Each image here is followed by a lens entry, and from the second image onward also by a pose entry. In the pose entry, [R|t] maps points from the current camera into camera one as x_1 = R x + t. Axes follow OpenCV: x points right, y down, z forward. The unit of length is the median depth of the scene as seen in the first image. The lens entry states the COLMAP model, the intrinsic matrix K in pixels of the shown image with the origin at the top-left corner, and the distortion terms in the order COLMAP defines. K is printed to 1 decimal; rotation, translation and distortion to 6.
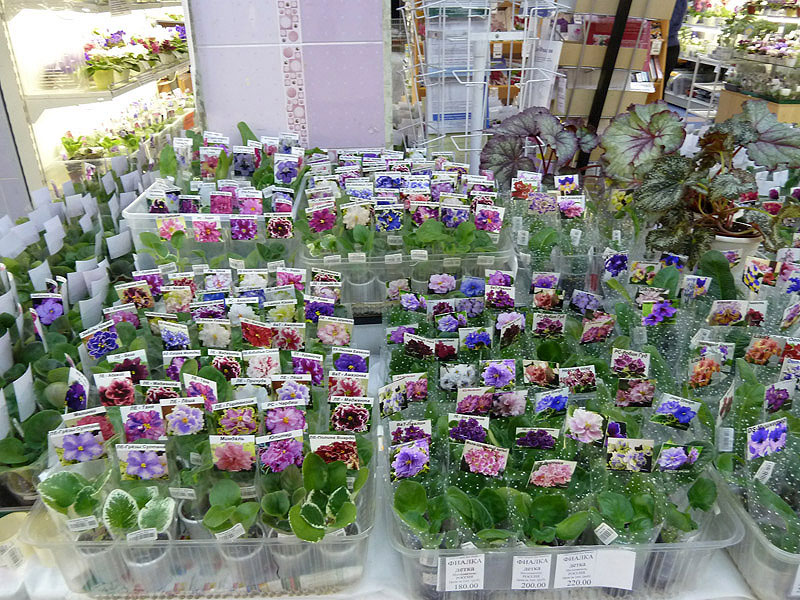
lens RADIAL K [[605.4, 0, 400.0], [0, 605.4, 300.0], [0, 0, 1]] dist [-0.020756, 0.000956]
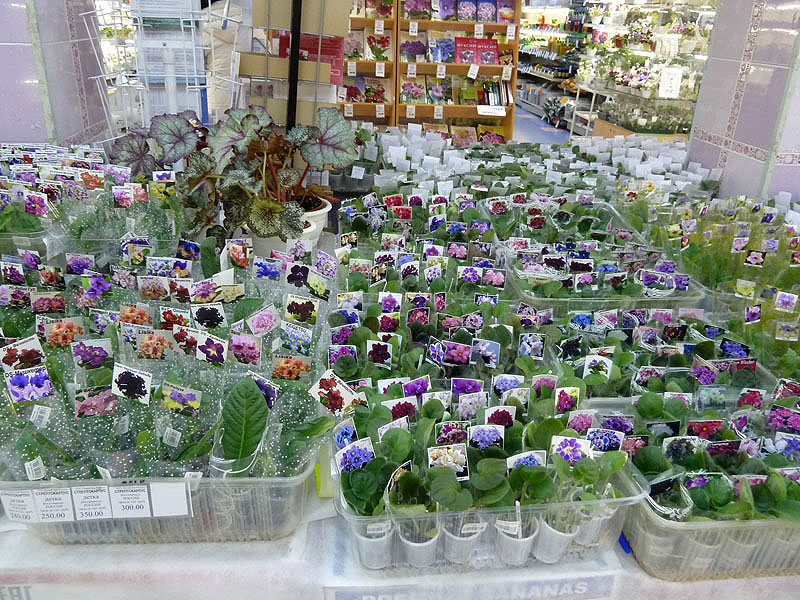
lens RADIAL K [[605.4, 0, 400.0], [0, 605.4, 300.0], [0, 0, 1]] dist [-0.020756, 0.000956]
pose [[0.998408, 0.034457, 0.044664, 0.665057], [-0.033039, 0.998938, -0.032115, 0.045092], [-0.045723, 0.030588, 0.998486, -0.090724]]
